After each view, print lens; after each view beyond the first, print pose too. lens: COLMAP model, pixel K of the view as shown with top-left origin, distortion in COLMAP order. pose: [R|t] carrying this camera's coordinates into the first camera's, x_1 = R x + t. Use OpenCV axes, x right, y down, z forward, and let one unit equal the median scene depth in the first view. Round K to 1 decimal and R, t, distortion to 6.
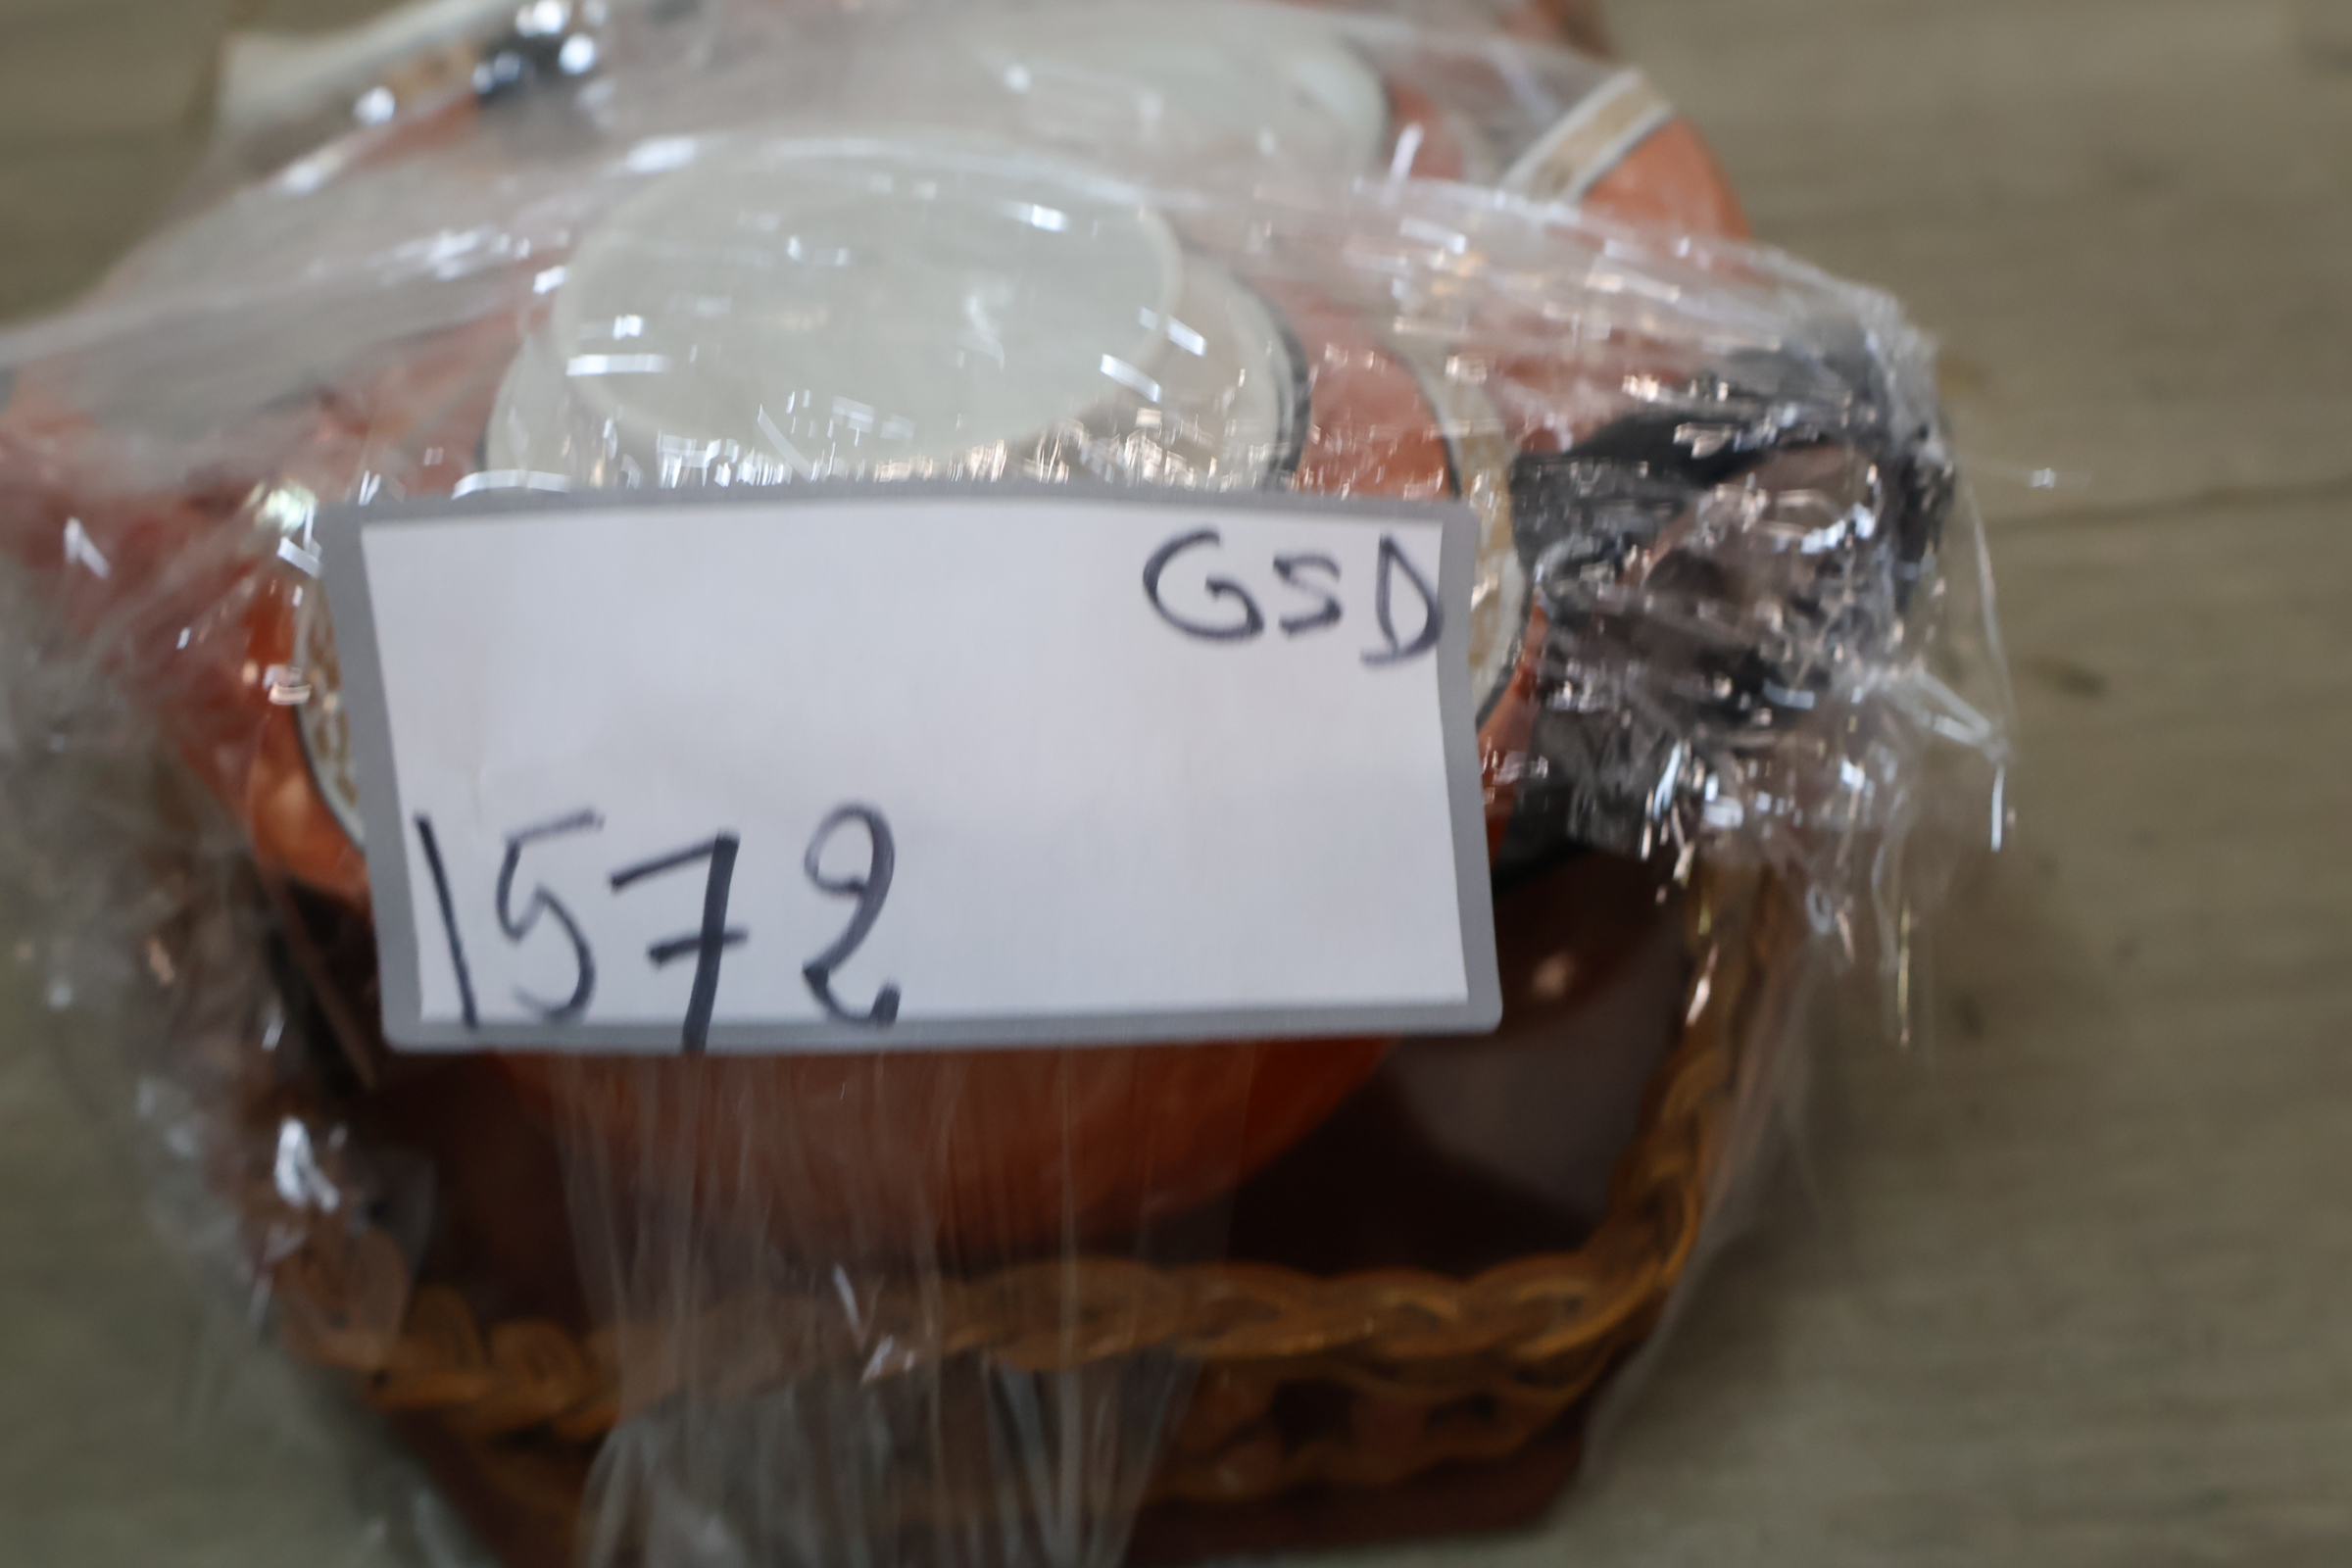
lens RADIAL K [[2196.0, 0, 1173.5], [0, 2196.0, 780.6], [0, 0, 1]] dist [0.017675, 0.000000]
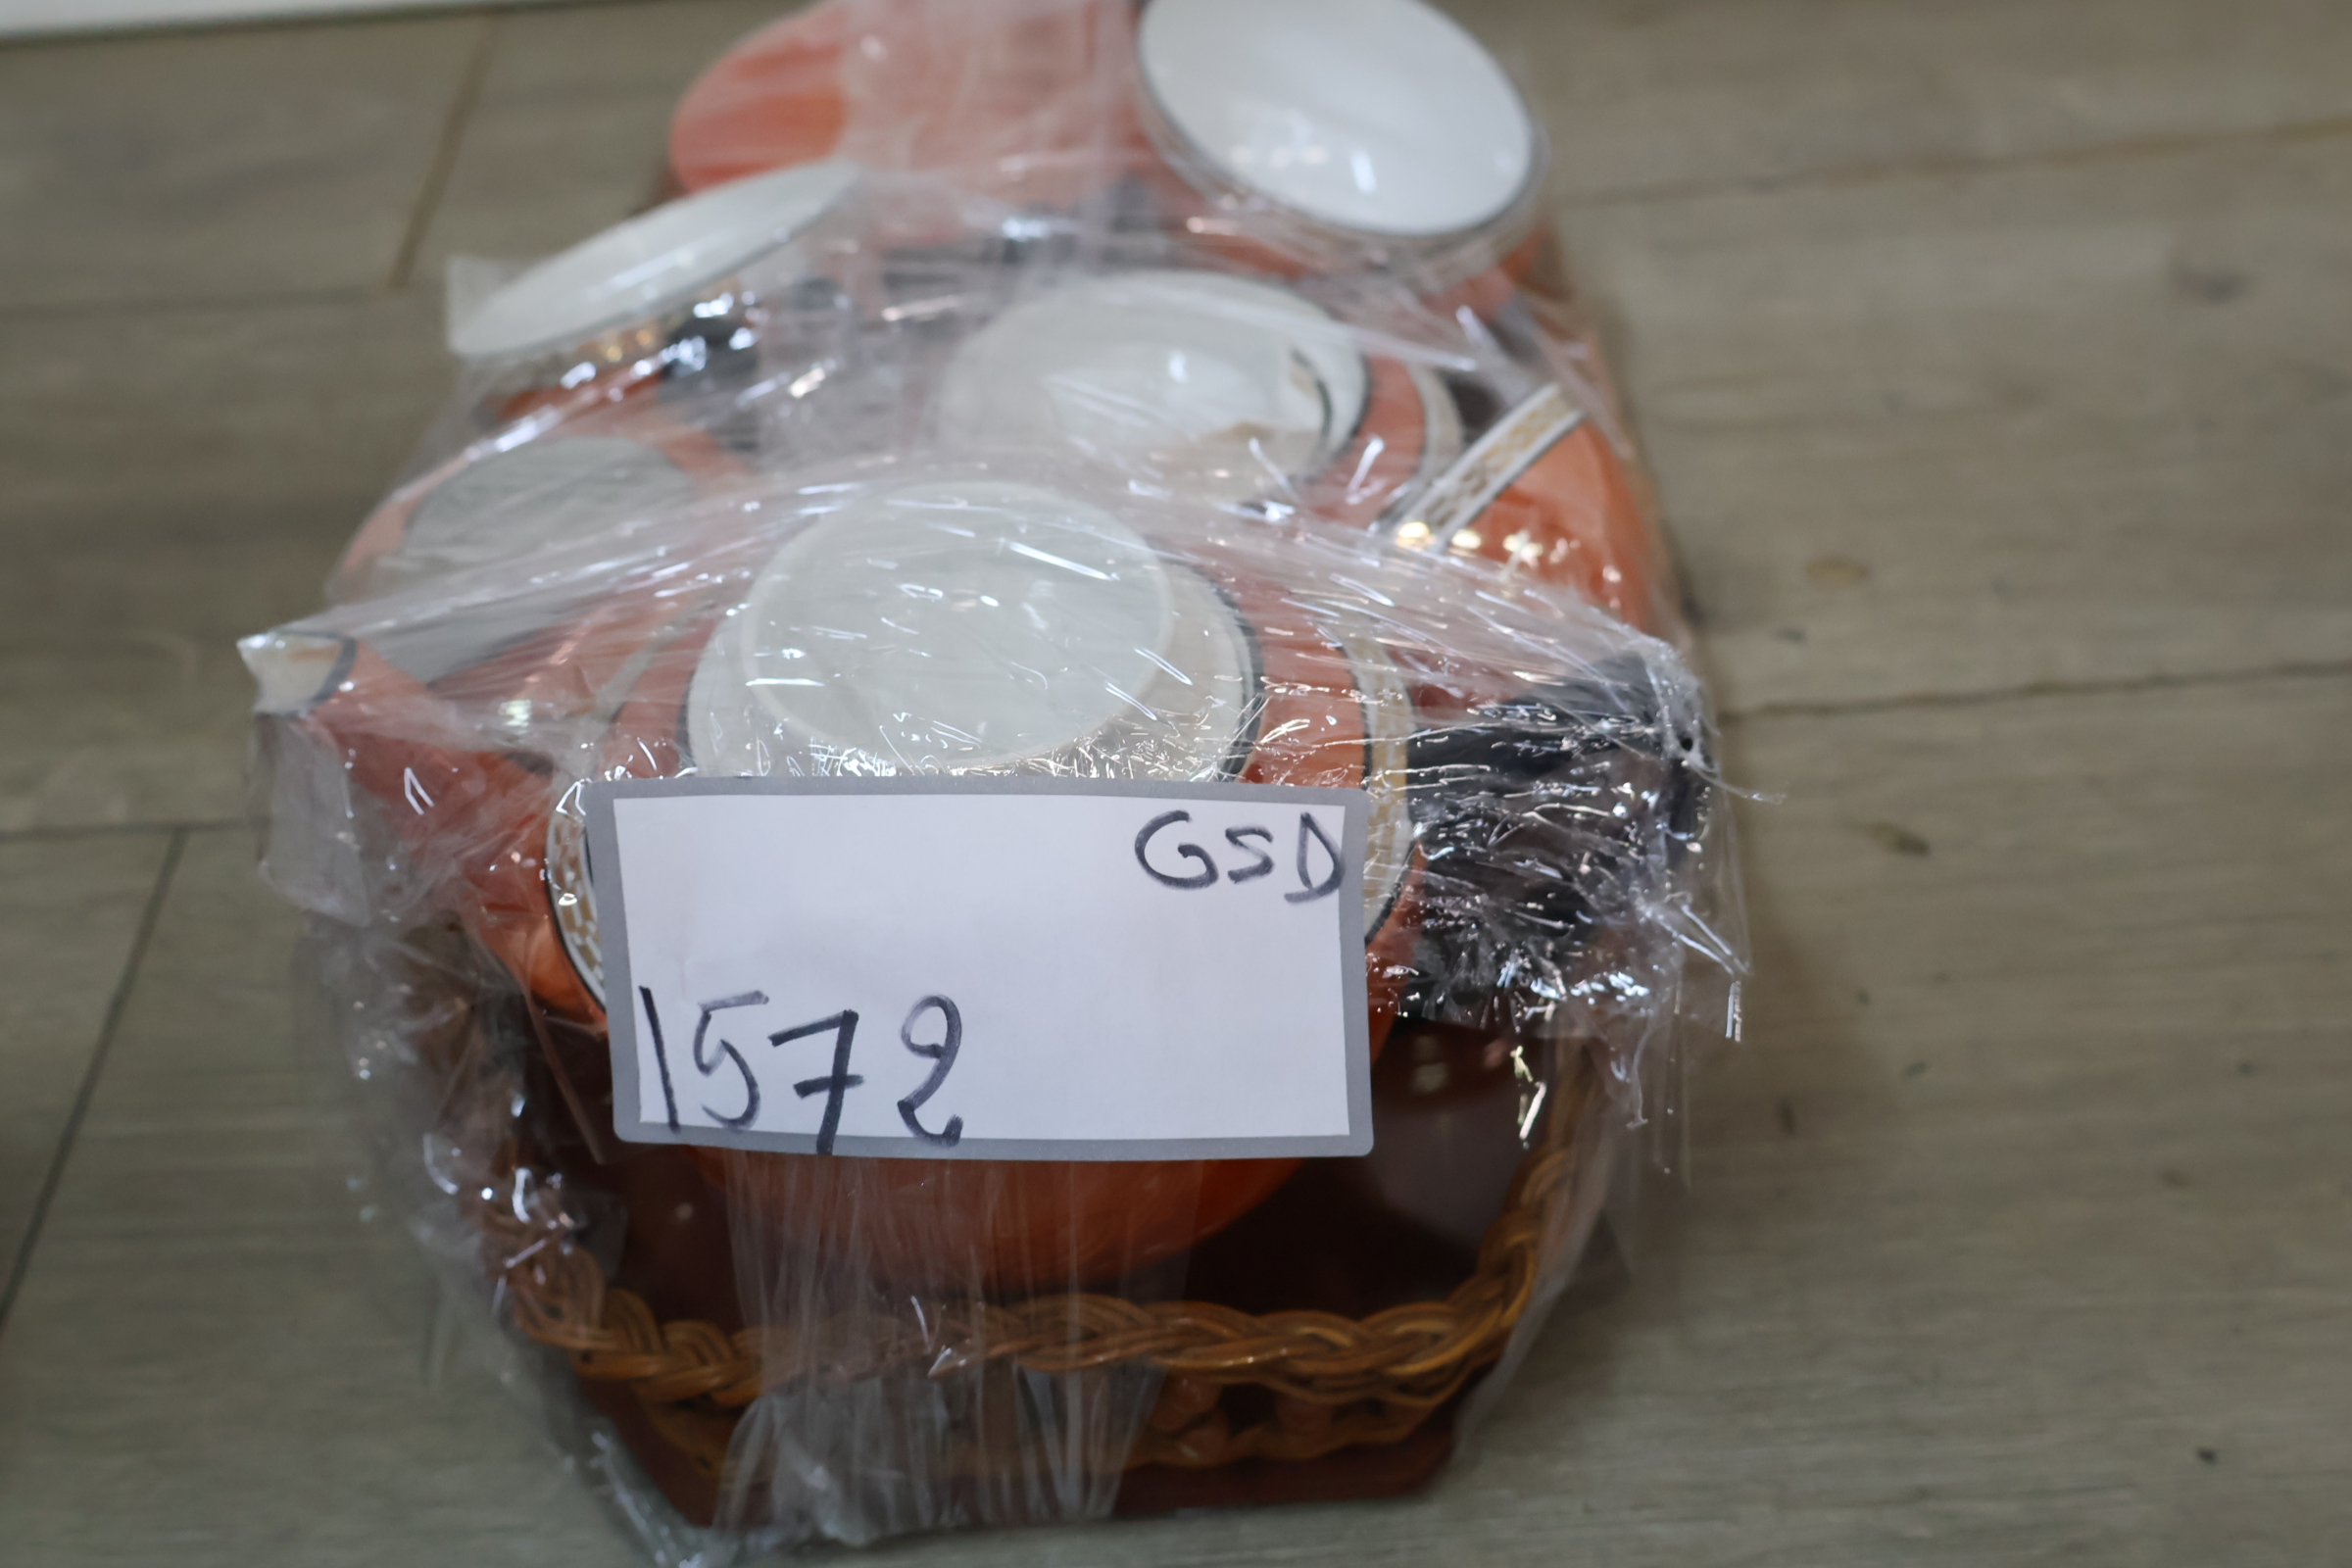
lens RADIAL K [[2196.0, 0, 1178.3], [0, 2196.0, 787.1], [0, 0, 1]] dist [0.017675, 0.000000]
pose [[0.999069, 0.031462, -0.029516, 0.050911], [-0.030820, 0.999284, 0.021962, -0.146178], [0.030185, -0.021032, 0.999323, -0.419395]]
